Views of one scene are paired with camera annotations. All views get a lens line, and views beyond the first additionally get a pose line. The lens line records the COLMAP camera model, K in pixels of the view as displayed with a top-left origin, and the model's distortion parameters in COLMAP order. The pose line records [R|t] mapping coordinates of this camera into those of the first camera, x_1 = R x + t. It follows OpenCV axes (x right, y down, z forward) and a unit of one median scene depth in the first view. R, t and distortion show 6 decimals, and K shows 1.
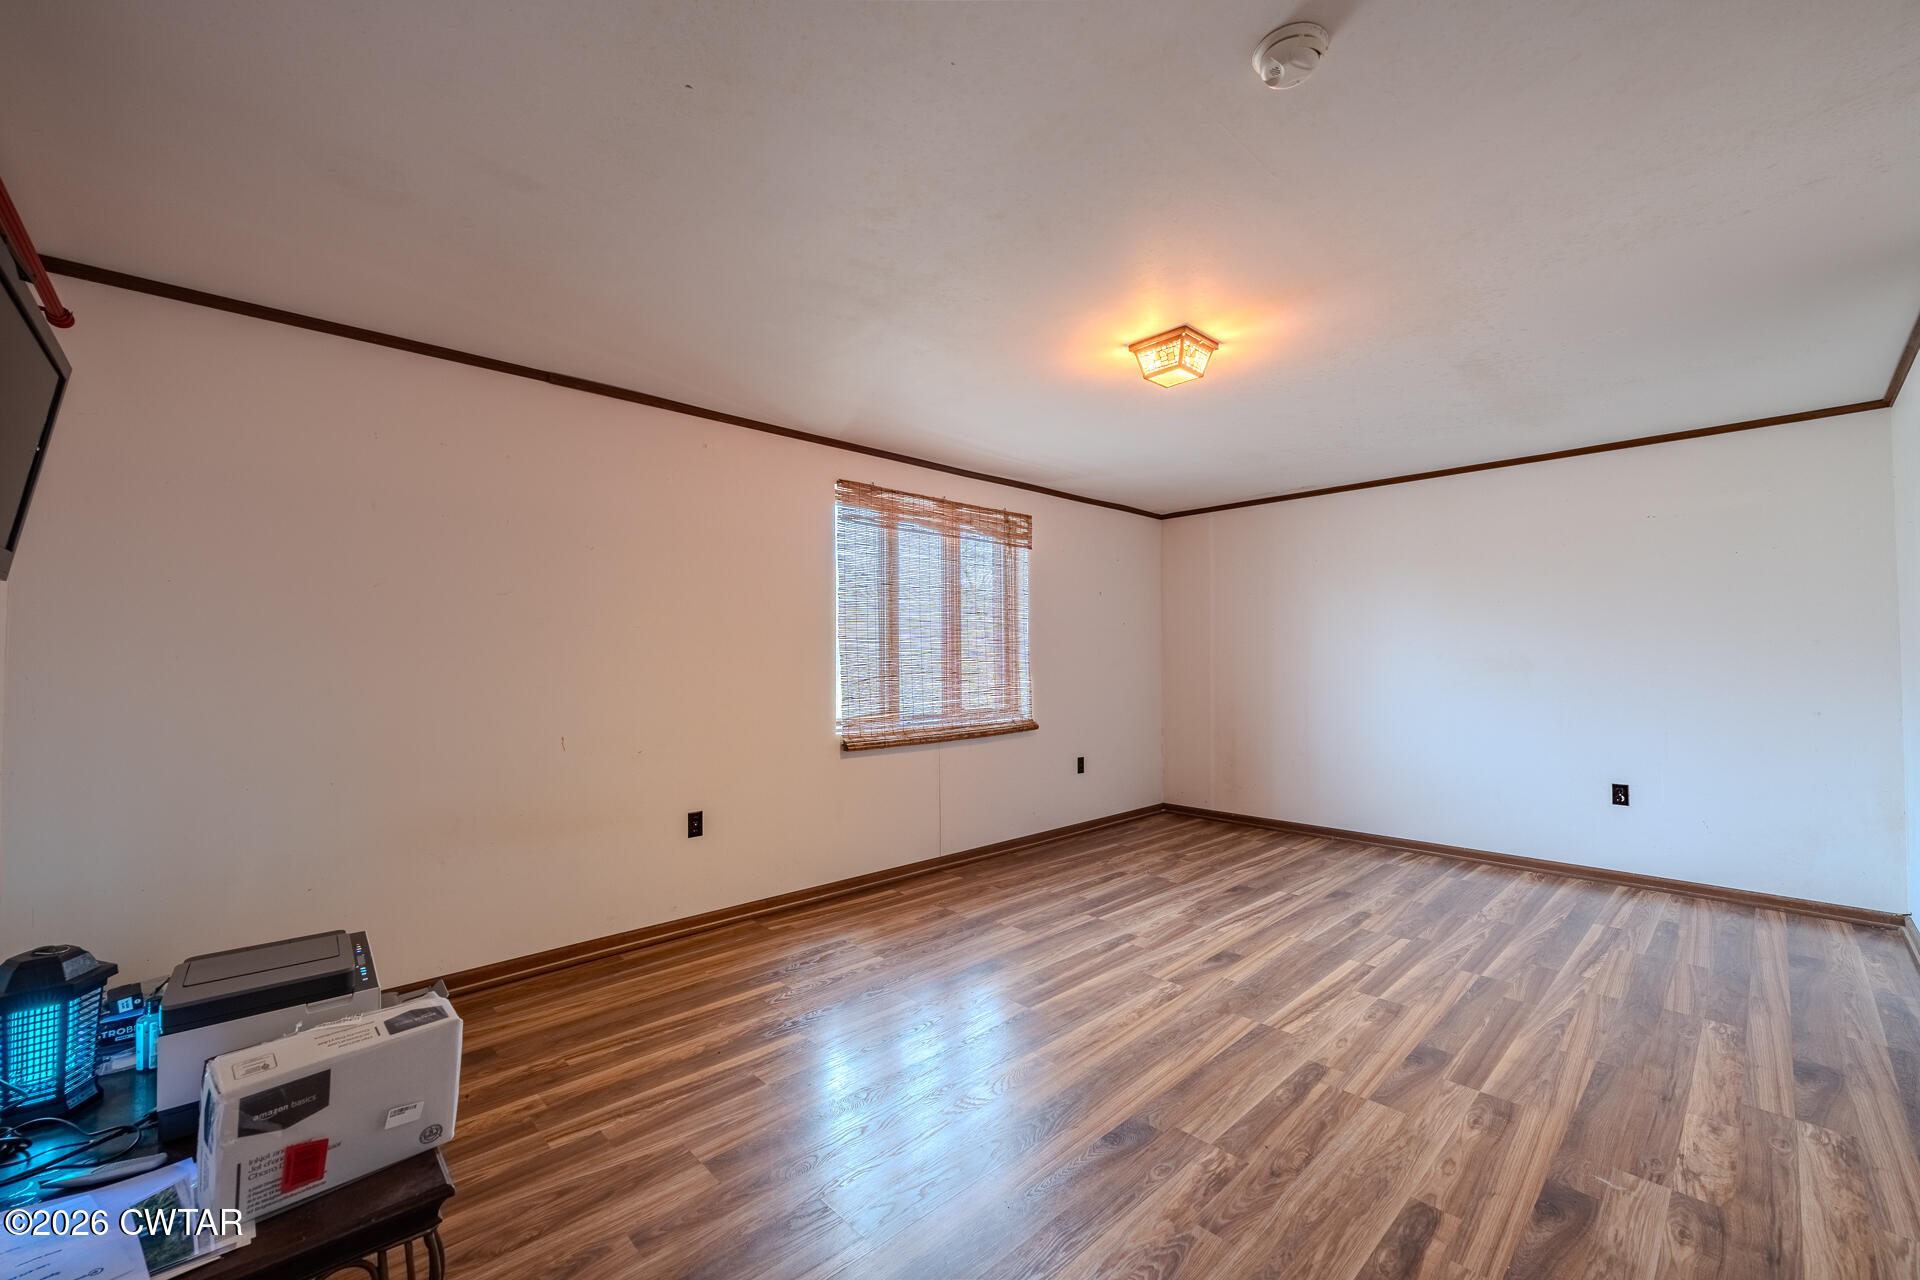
lens RADIAL K [[770.6, 0, 959.9], [0, 770.6, 643.9], [0, 0, 1]] dist [-0.000821, 0.000162]
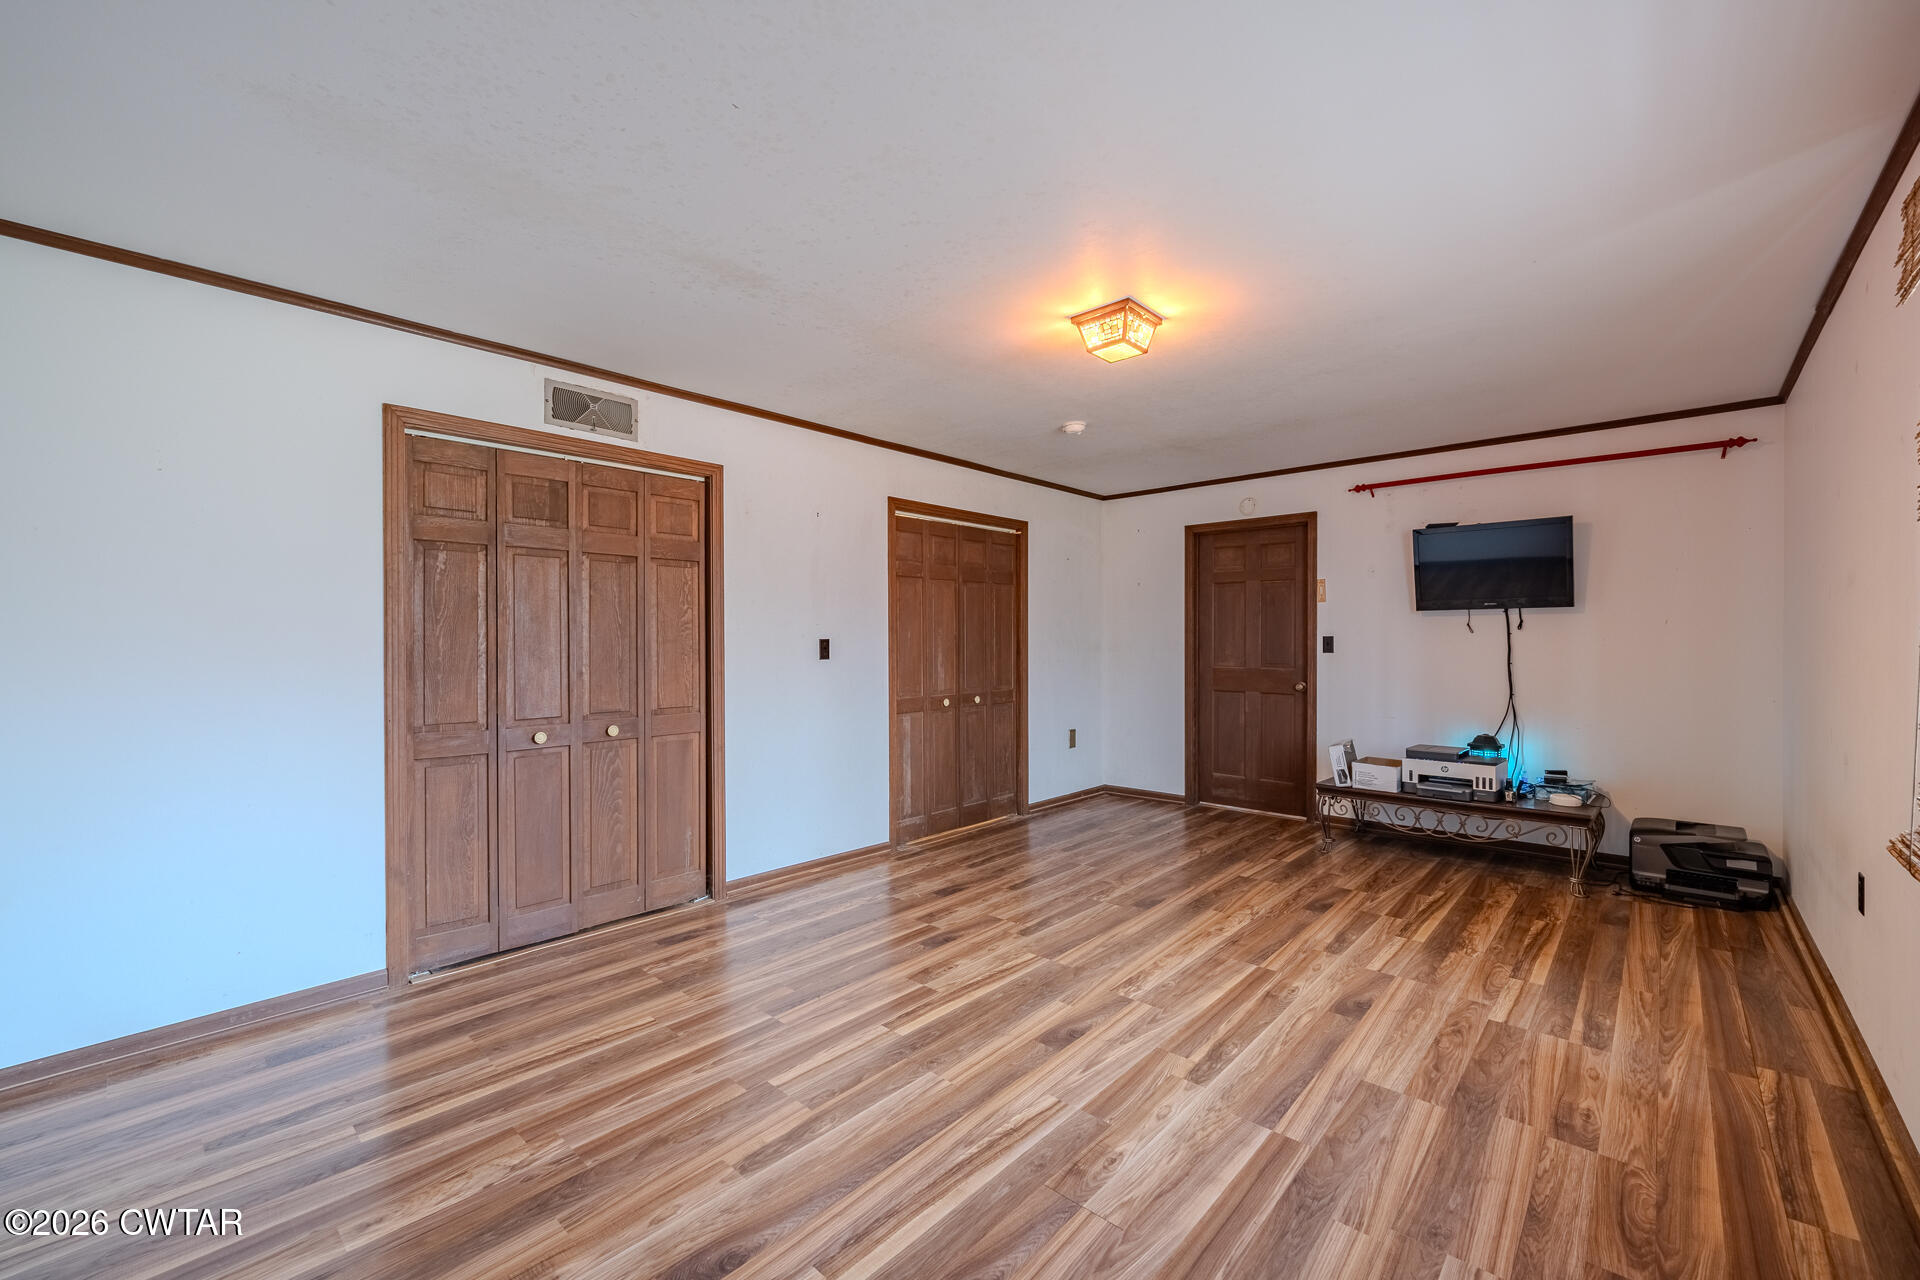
lens RADIAL K [[770.6, 0, 960.4], [0, 770.6, 641.3], [0, 0, 1]] dist [-0.000821, 0.000162]
pose [[-0.997292, 0.008919, -0.073005, 0.498187], [0.010533, 0.999708, -0.021745, 0.034112], [0.072790, -0.022455, -0.997094, 1.767564]]
